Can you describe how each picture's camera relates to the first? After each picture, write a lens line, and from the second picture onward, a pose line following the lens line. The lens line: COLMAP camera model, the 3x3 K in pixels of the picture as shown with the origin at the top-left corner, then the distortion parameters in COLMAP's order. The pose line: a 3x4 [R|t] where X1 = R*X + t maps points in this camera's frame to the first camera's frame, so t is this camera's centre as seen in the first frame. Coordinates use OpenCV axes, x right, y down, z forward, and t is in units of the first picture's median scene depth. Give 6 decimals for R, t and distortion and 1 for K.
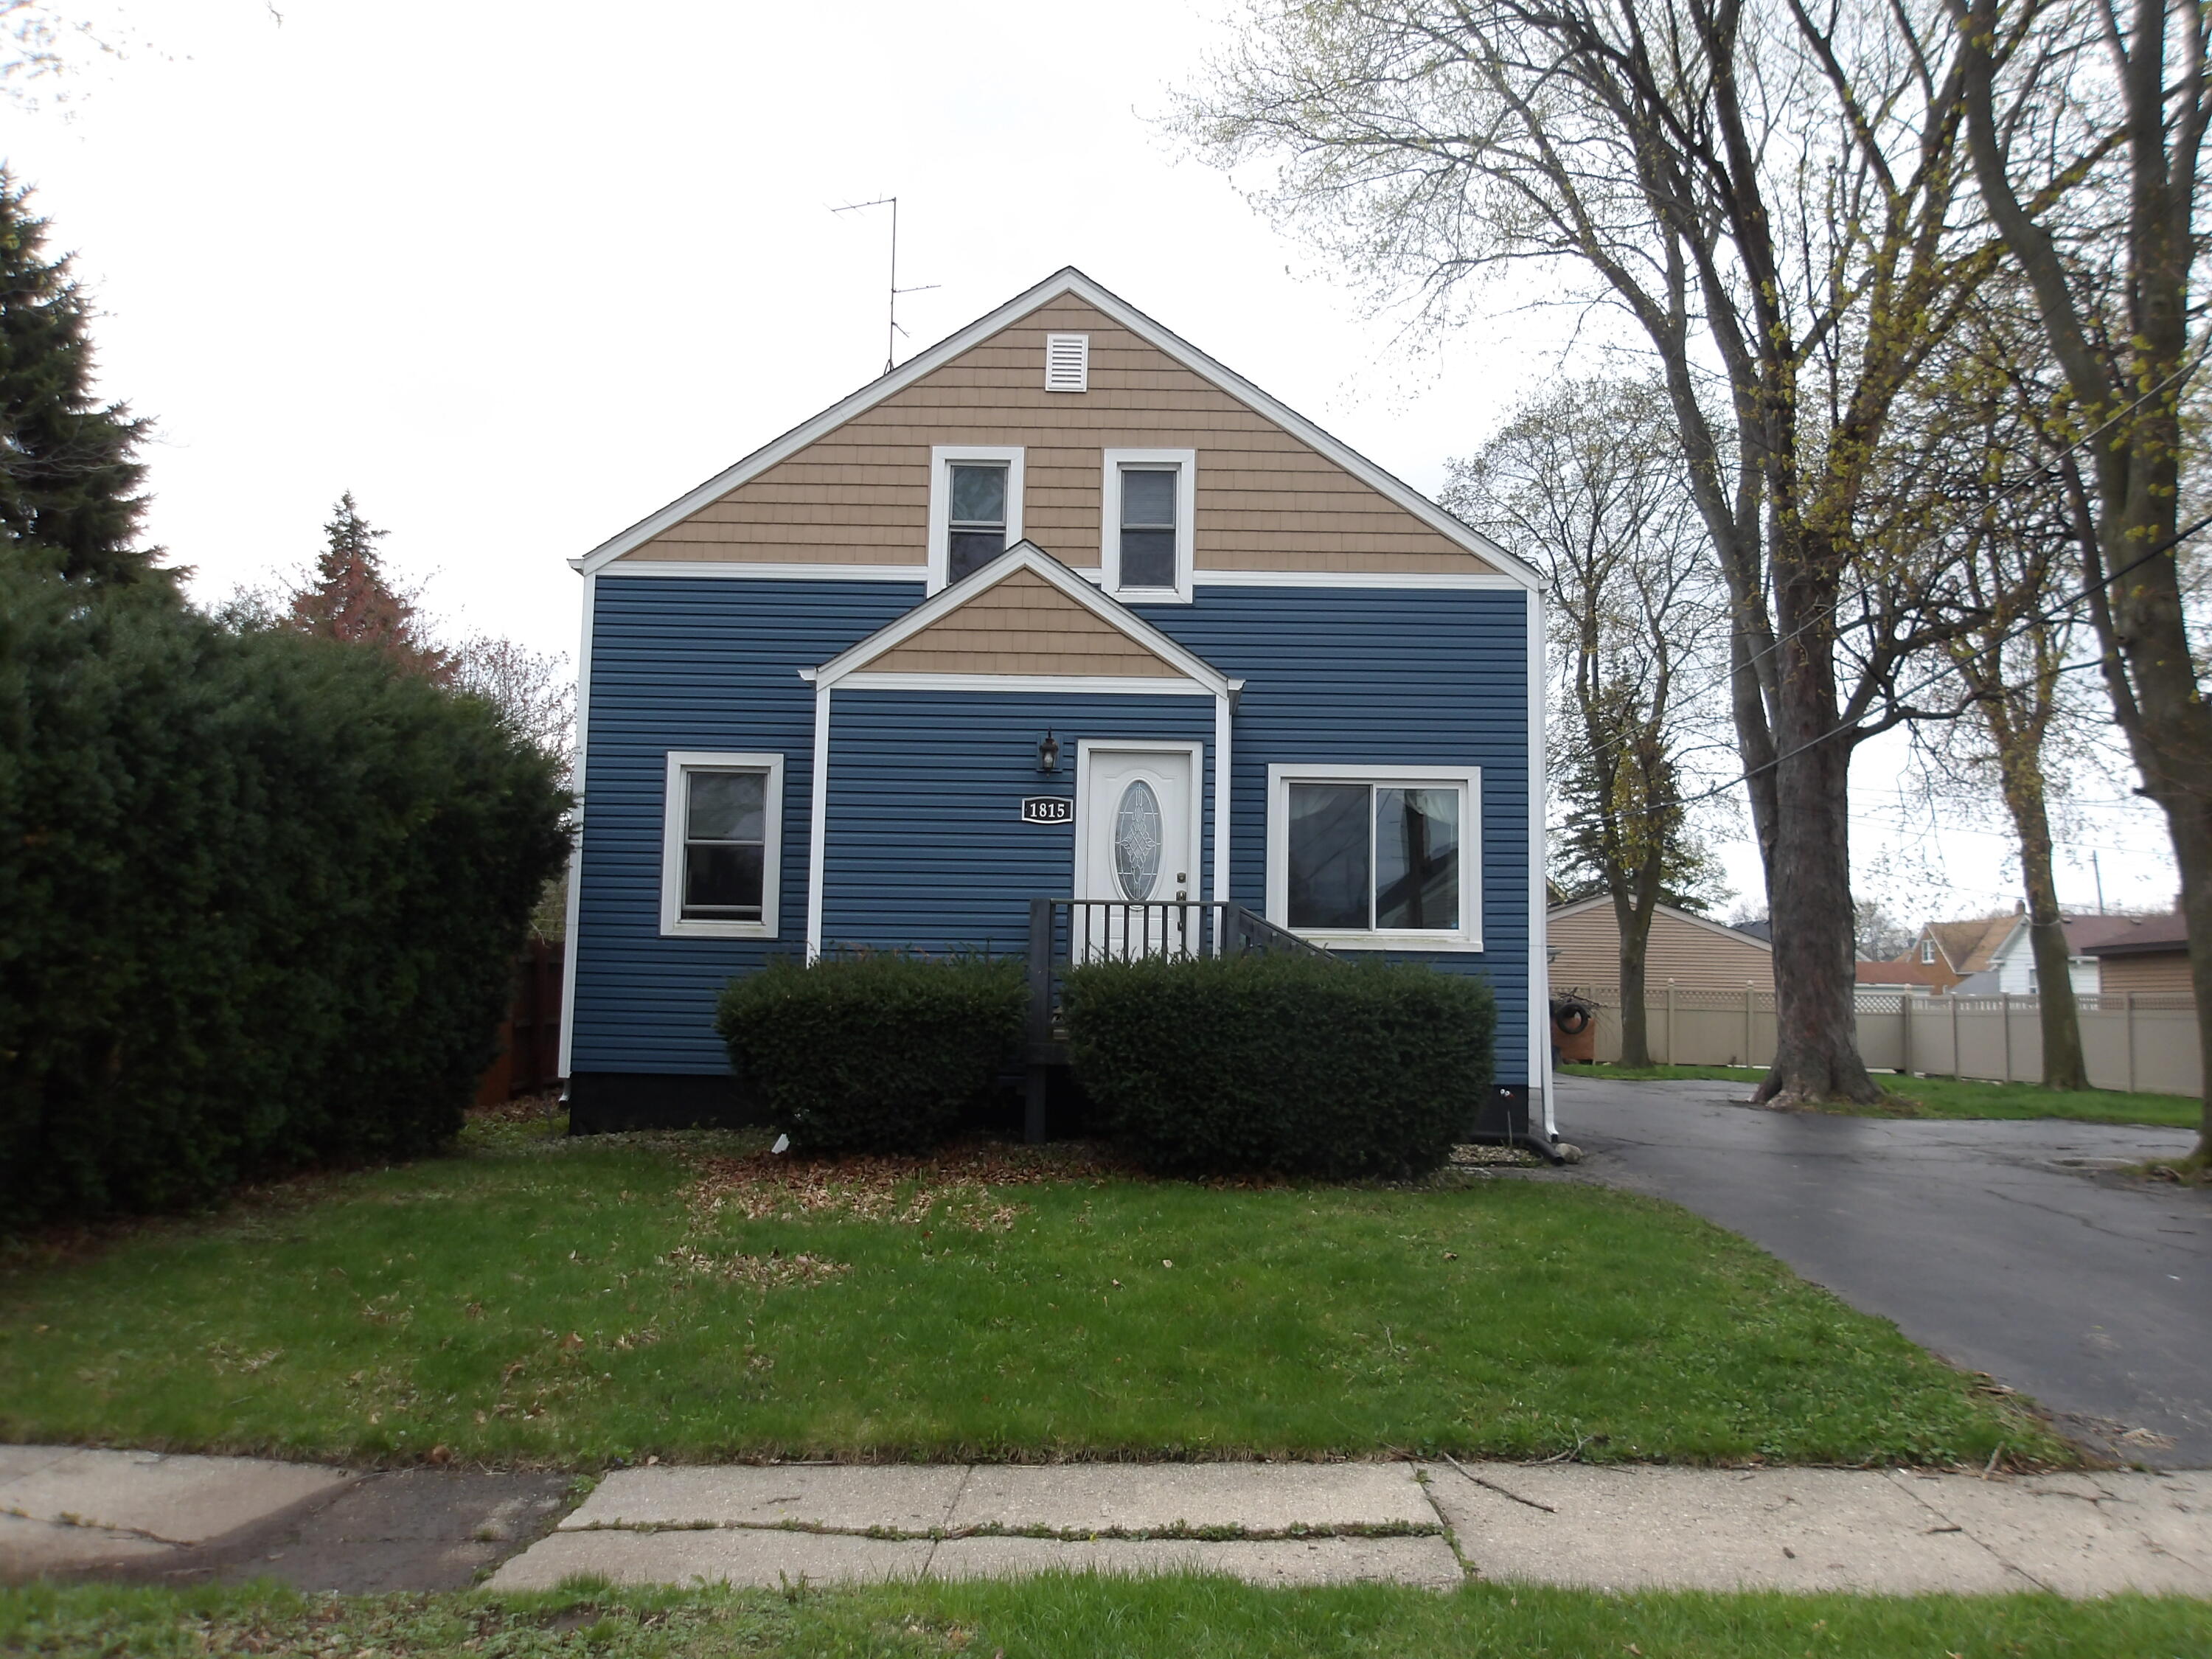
lens RADIAL K [[1751.5, 0, 1107.3], [0, 1751.5, 813.7], [0, 0, 1]] dist [0.000988, -0.014599]
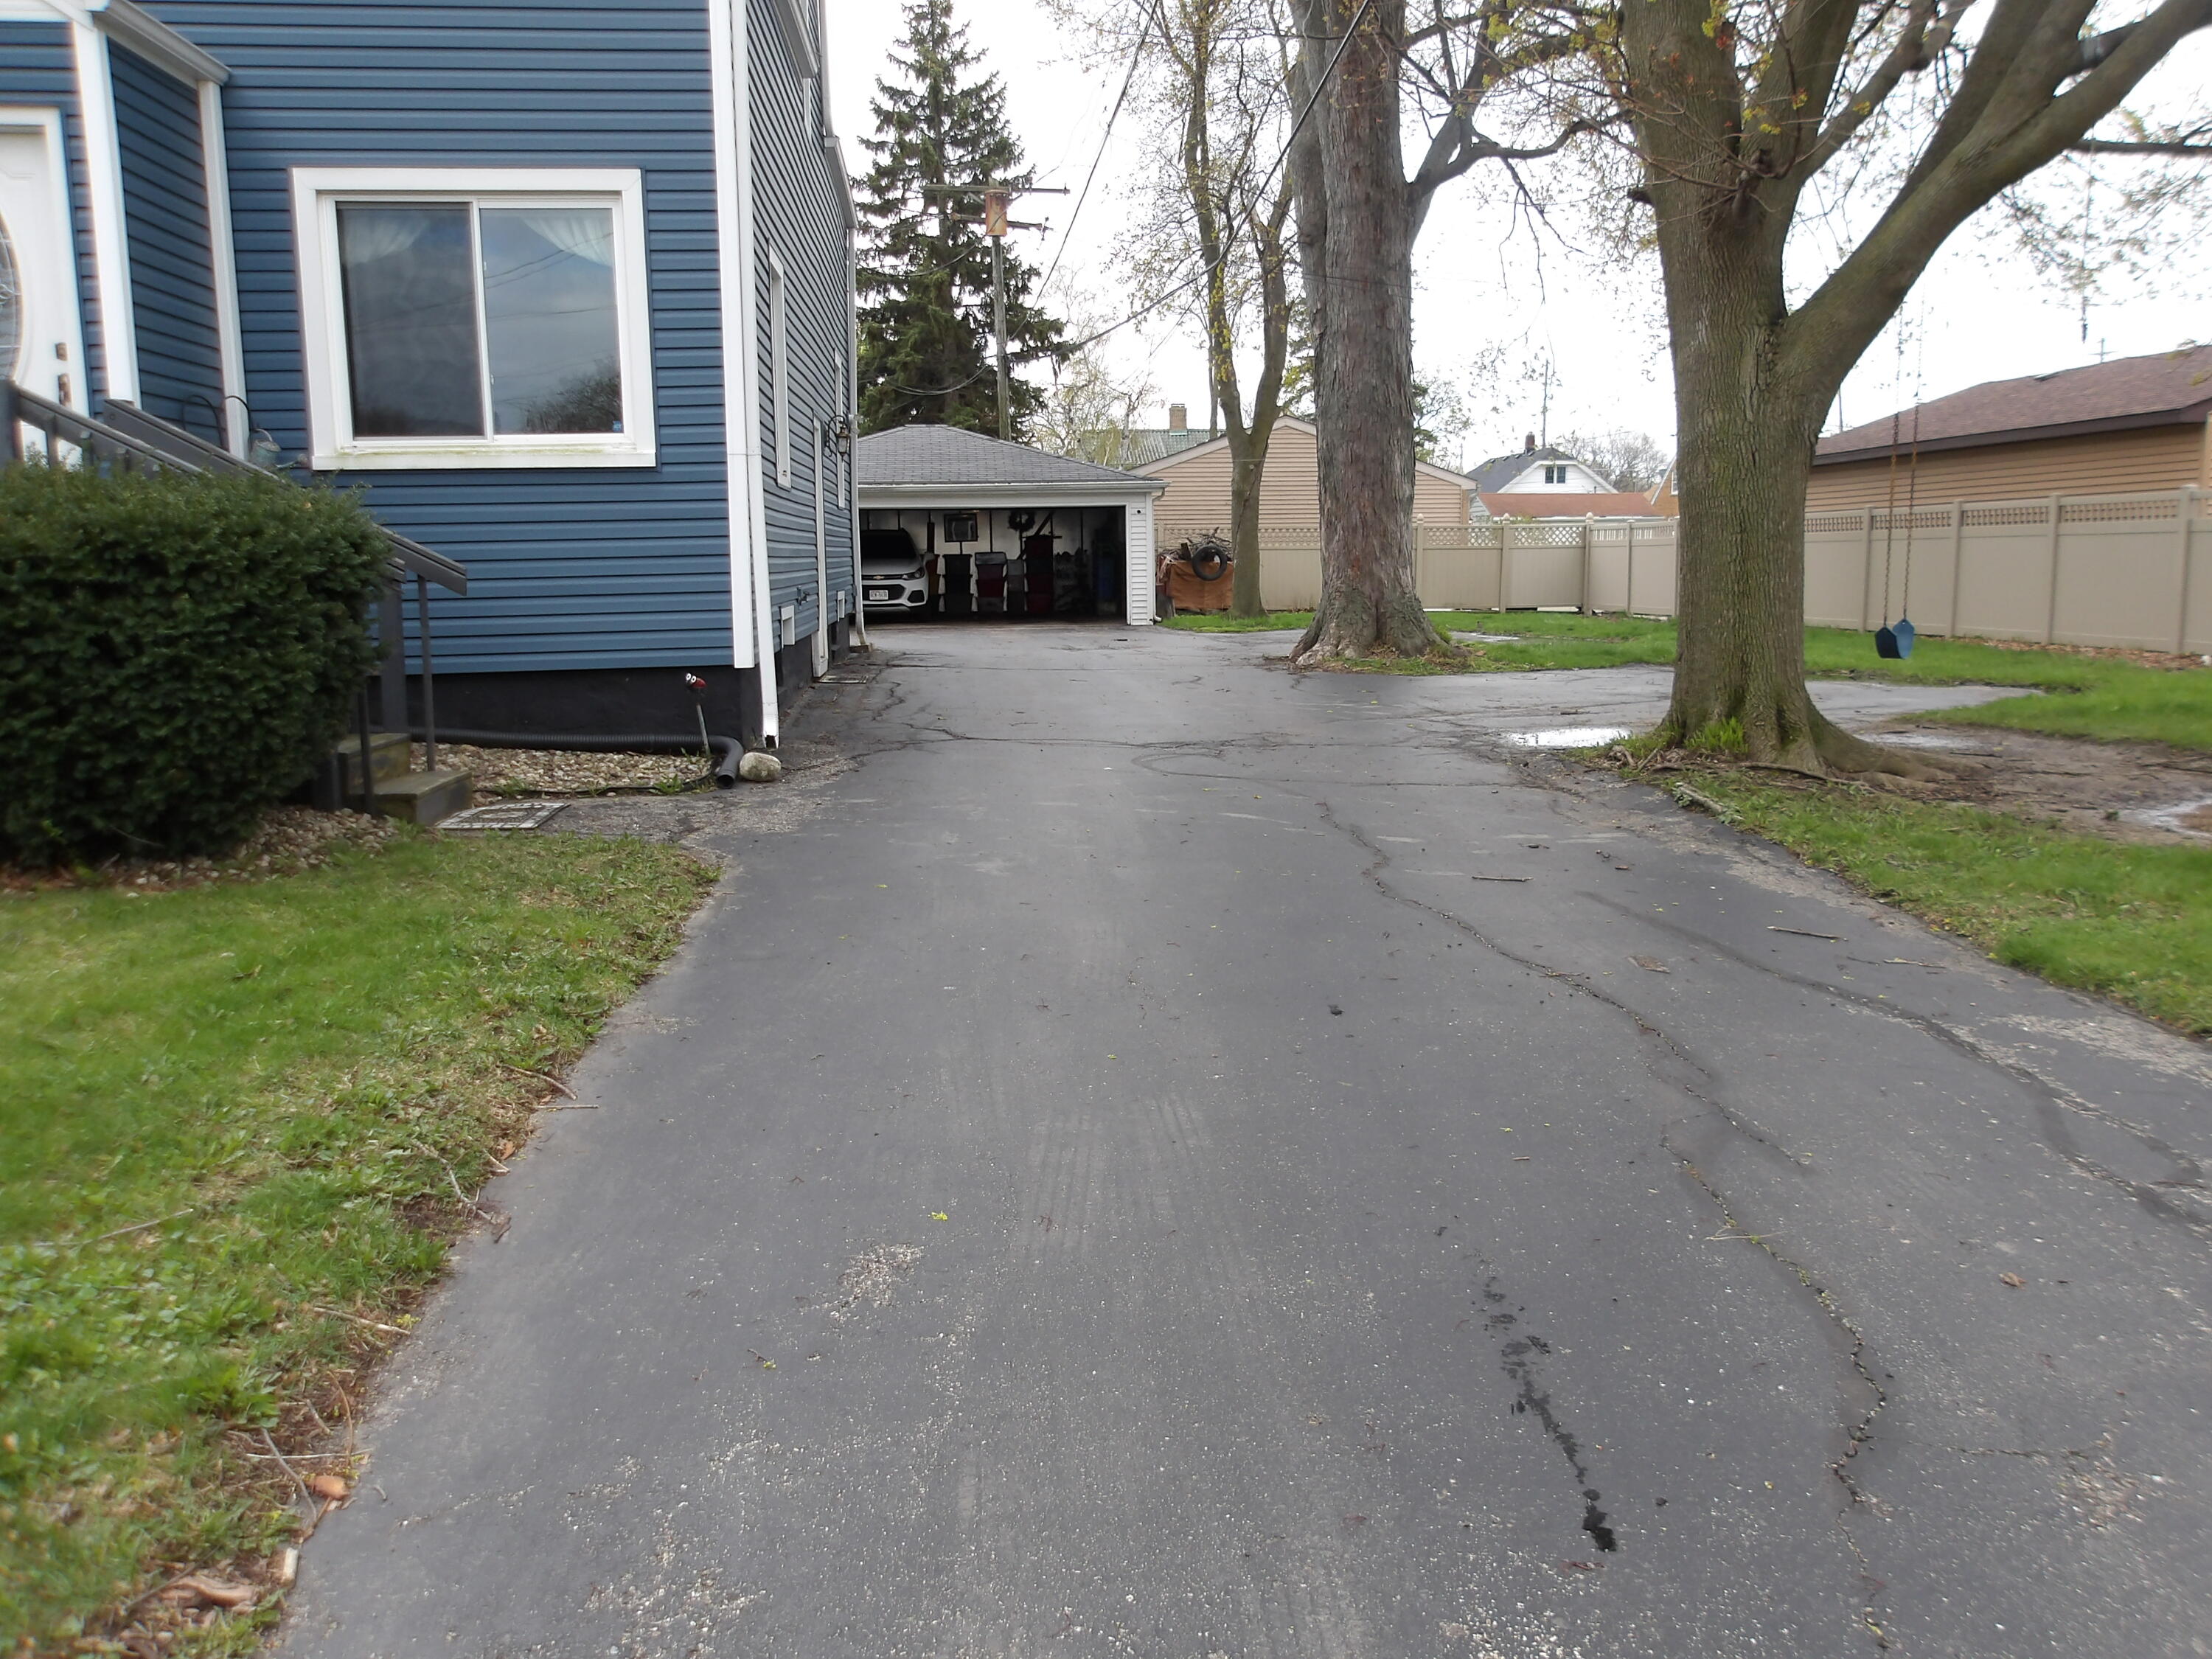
lens RADIAL K [[1751.5, 0, 1107.3], [0, 1751.5, 813.7], [0, 0, 1]] dist [0.000988, -0.014599]
pose [[0.993952, -0.046862, 0.099312, 0.203888], [0.020574, 0.967828, 0.250771, 0.028880], [-0.107868, -0.247212, 0.962939, 0.208838]]
